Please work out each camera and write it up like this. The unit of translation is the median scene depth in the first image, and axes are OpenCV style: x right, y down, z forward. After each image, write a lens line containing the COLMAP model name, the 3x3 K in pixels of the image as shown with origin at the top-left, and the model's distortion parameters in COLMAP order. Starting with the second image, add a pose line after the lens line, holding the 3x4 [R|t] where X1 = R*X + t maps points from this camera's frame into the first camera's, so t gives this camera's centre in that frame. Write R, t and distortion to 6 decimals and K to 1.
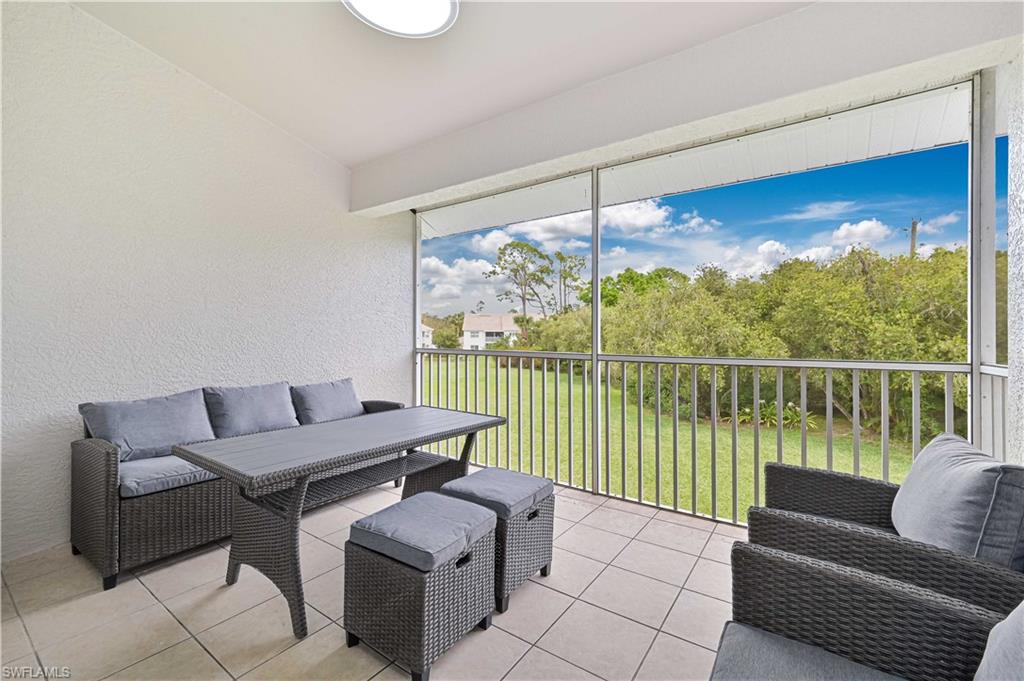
lens RADIAL K [[441.0, 0, 531.7], [0, 441.0, 341.5], [0, 0, 1]] dist [0.000875, -0.000722]
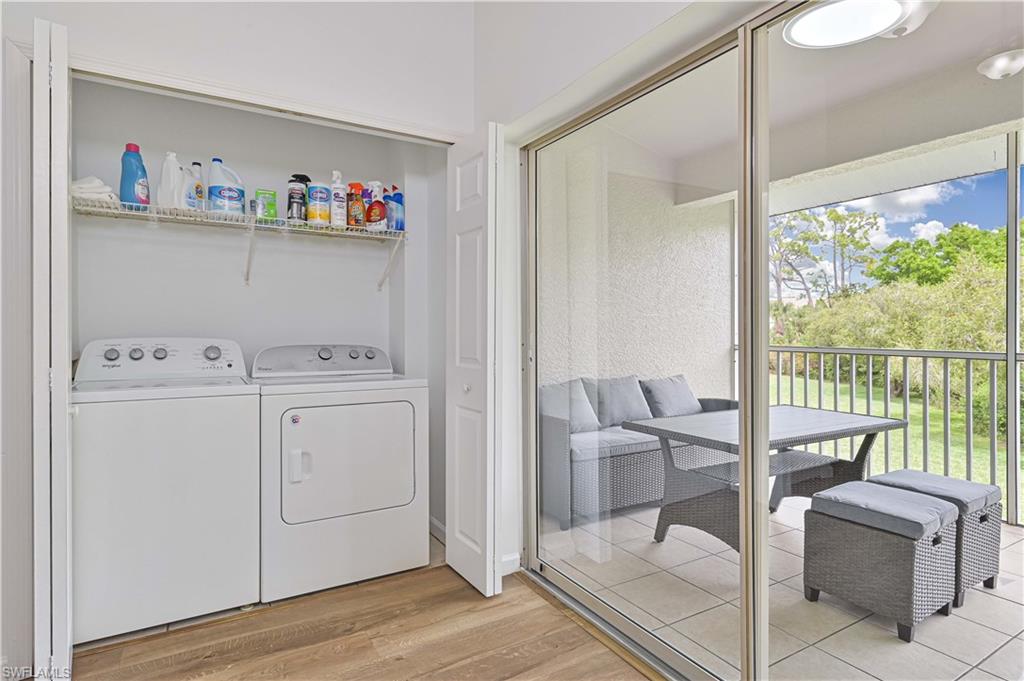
lens RADIAL K [[556.2, 0, 514.7], [0, 556.2, 336.0], [0, 0, 1]] dist [-0.006676, 0.000098]
pose [[0.899798, -0.000231, -0.436307, -0.230380], [-0.000809, 0.999997, -0.002197, -0.000054], [0.436307, 0.002329, 0.899795, -0.311915]]
